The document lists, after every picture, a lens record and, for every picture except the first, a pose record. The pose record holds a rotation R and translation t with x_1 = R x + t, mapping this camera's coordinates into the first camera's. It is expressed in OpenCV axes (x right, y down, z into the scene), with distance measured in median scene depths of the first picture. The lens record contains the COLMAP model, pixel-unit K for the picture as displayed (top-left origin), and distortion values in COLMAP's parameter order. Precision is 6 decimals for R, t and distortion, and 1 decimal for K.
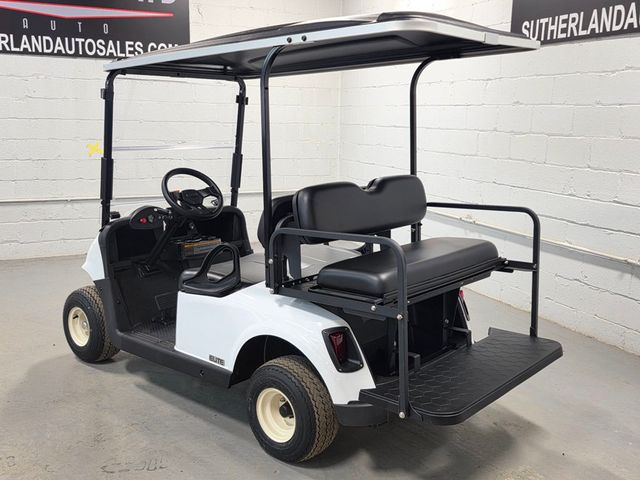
lens RADIAL K [[671.8, 0, 317.9], [0, 671.8, 236.9], [0, 0, 1]] dist [0.054572, 0.000000]
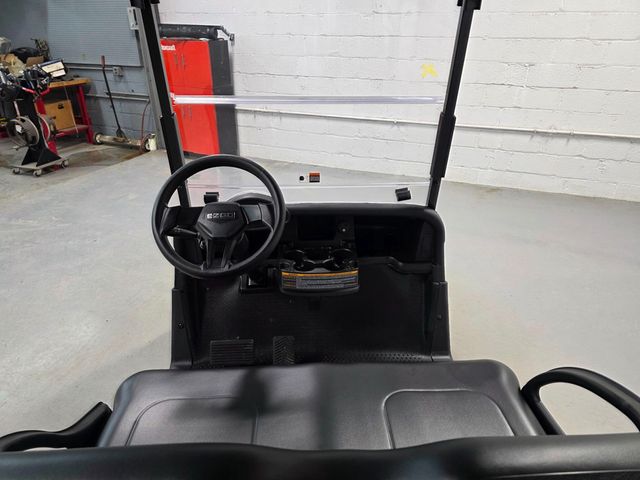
lens RADIAL K [[427.1, 0, 317.0], [0, 427.1, 243.1], [0, 0, 1]] dist [0.057196, -0.050279]
pose [[0.693855, 0.313959, -0.648070, 0.065714], [-0.121713, 0.938136, 0.324171, -0.142689], [0.709754, -0.146049, 0.689144, 0.771662]]
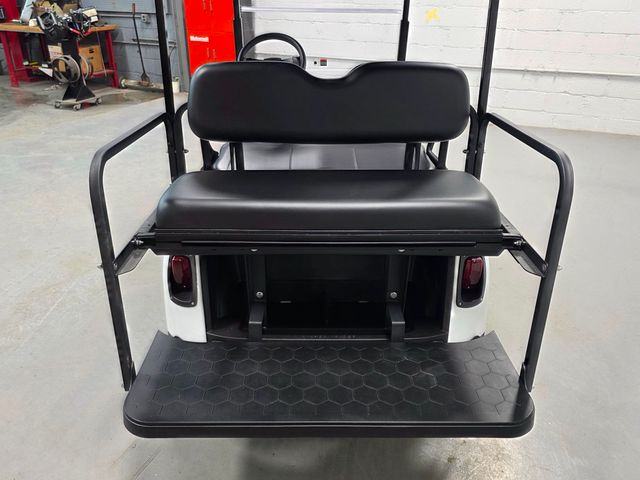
lens RADIAL K [[515.0, 0, 314.8], [0, 515.0, 231.8], [0, 0, 1]] dist [0.057613, -0.065370]
pose [[0.662621, 0.317571, -0.678294, 0.386229], [-0.133603, 0.941247, 0.310167, -0.068675], [0.736942, -0.114901, 0.666118, 0.497120]]
